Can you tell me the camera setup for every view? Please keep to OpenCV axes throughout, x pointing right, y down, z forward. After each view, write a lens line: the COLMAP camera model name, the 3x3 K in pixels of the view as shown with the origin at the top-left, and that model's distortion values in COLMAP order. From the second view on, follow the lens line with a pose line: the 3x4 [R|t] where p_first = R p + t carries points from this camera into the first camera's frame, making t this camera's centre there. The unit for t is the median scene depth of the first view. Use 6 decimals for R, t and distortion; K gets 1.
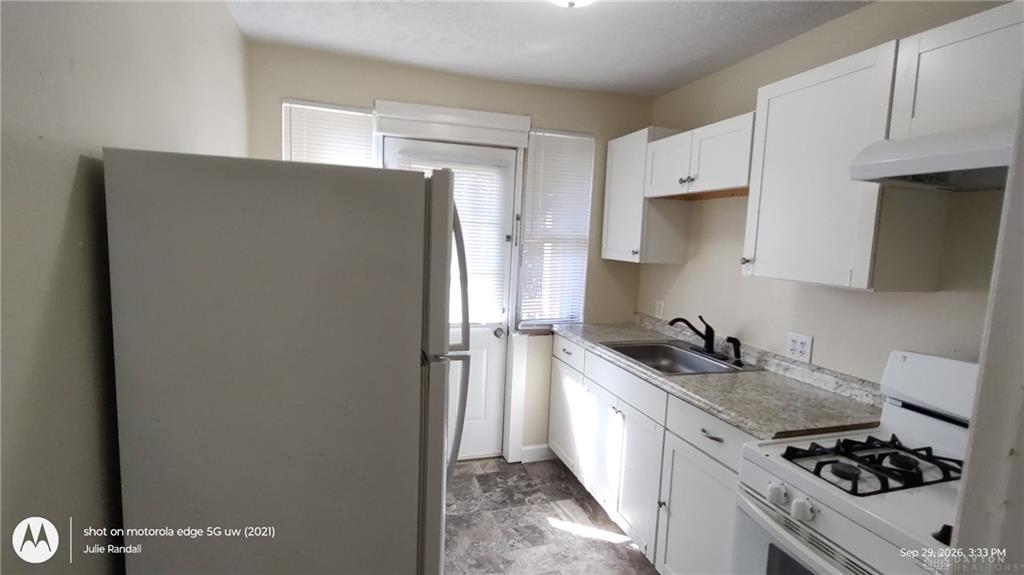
lens RADIAL K [[487.6, 0, 513.4], [0, 487.6, 287.7], [0, 0, 1]] dist [0.000724, -0.000159]
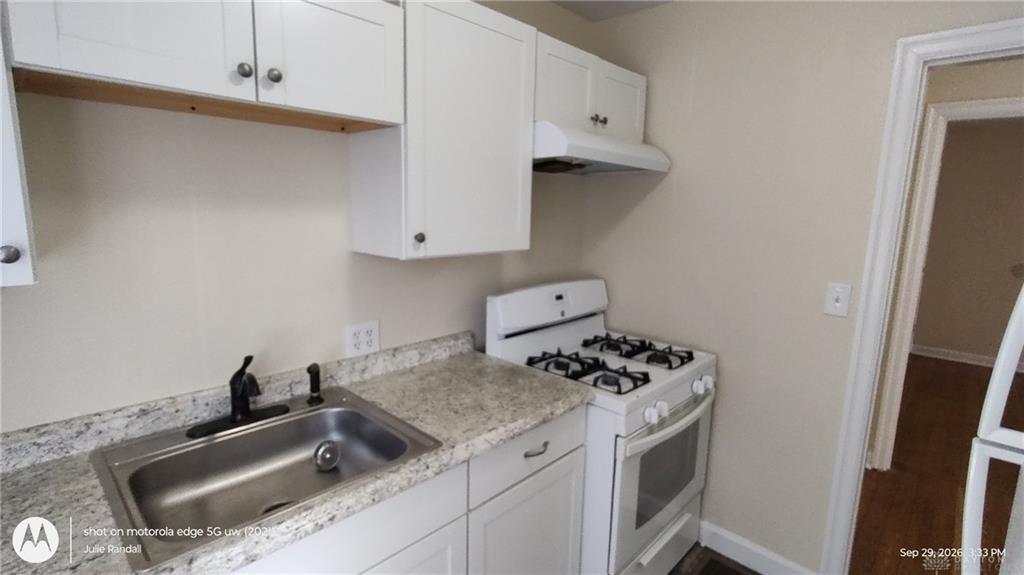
lens RADIAL K [[487.6, 0, 513.0], [0, 487.6, 286.5], [0, 0, 1]] dist [0.000724, -0.000159]
pose [[-0.490821, -0.198998, 0.848230, -0.209854], [0.039283, 0.967522, 0.249715, -0.163433], [-0.870374, 0.155886, -0.467064, 1.259765]]
